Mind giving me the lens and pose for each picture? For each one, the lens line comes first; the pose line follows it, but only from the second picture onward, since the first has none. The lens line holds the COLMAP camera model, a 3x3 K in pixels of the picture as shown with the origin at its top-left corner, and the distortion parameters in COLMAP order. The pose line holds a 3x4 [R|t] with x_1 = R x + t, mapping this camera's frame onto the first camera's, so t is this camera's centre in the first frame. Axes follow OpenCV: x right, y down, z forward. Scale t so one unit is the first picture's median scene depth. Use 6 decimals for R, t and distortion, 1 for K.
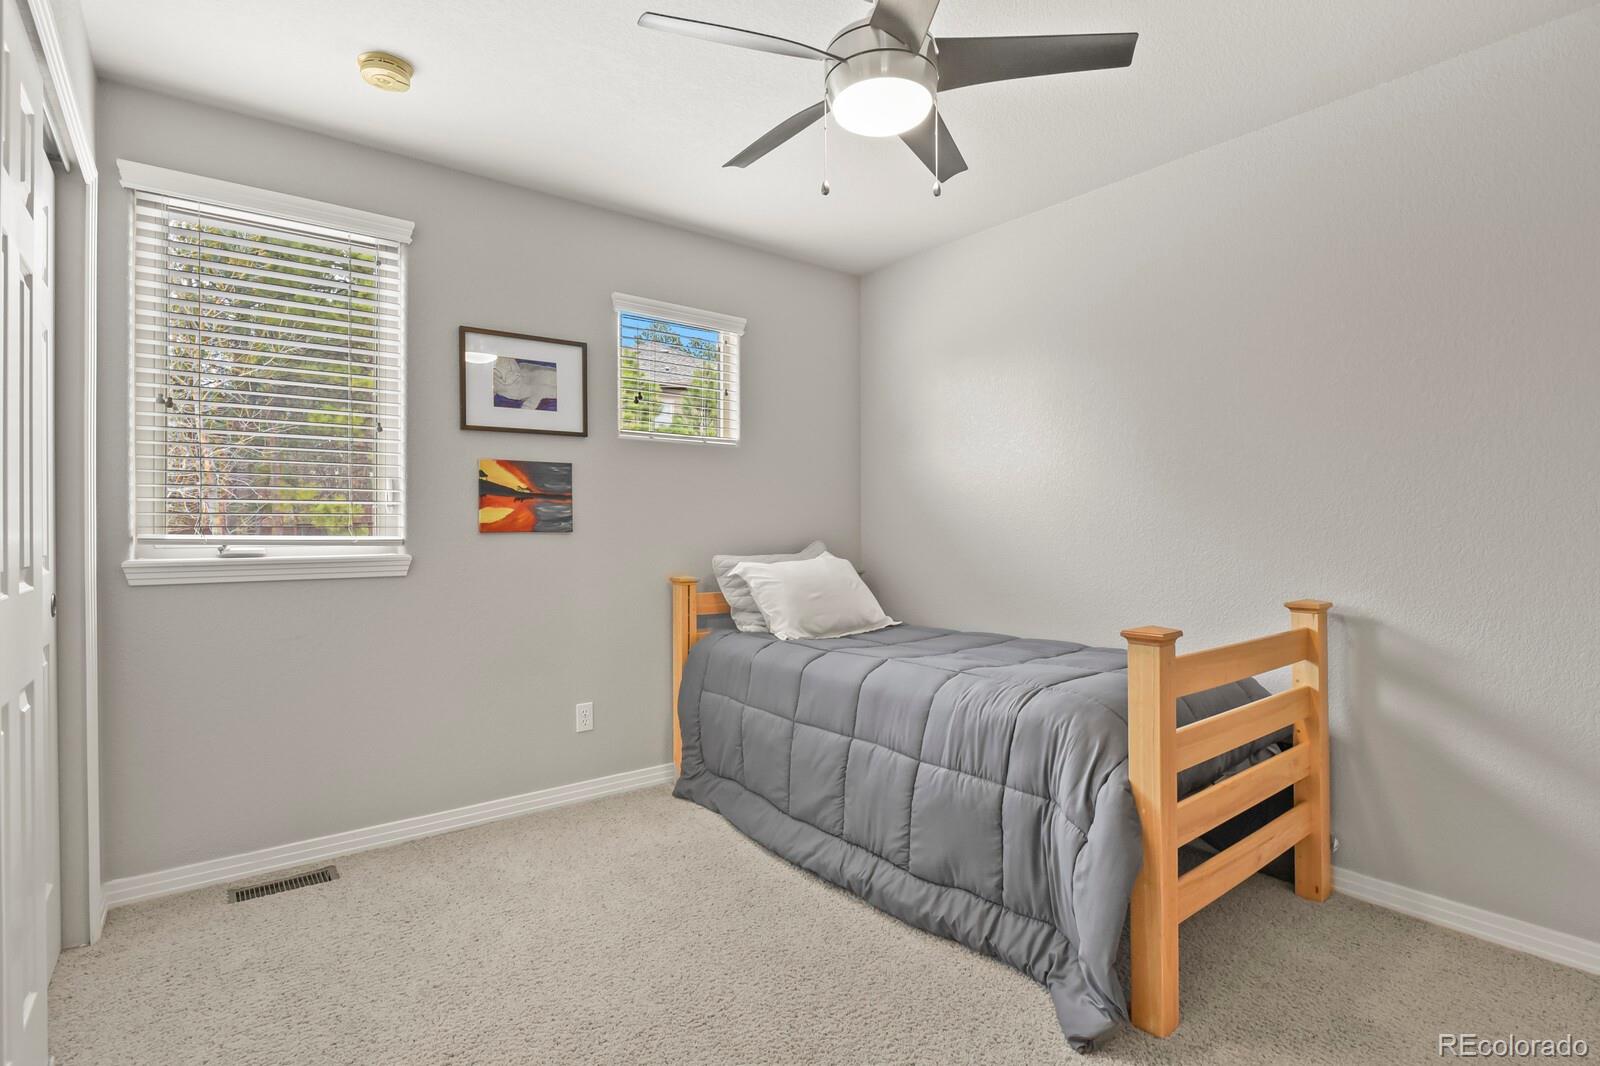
lens RADIAL K [[775.1, 0, 803.0], [0, 775.1, 525.1], [0, 0, 1]] dist [-0.003230, -0.004703]
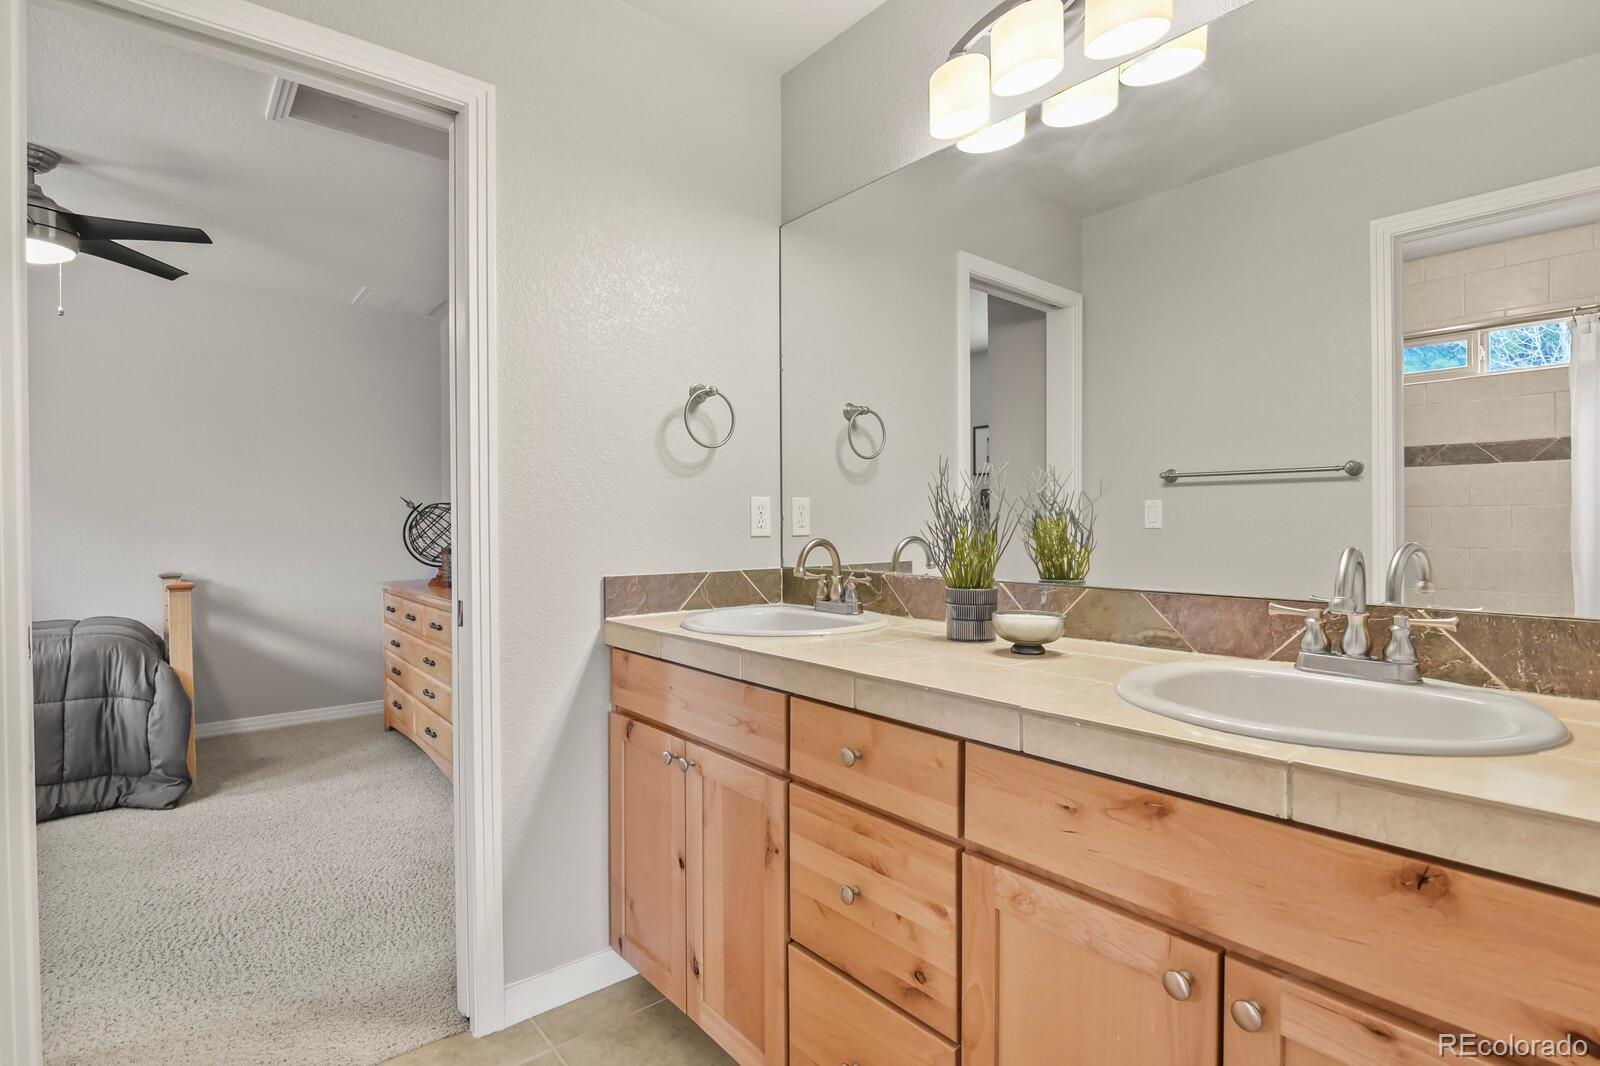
lens RADIAL K [[775.1, 0, 802.2], [0, 775.1, 529.7], [0, 0, 1]] dist [-0.003230, -0.004703]
pose [[-0.026580, -0.003604, 0.999640, -1.277992], [0.004274, 0.999984, 0.003719, 0.003982], [-0.999638, 0.004372, -0.026565, -0.397842]]
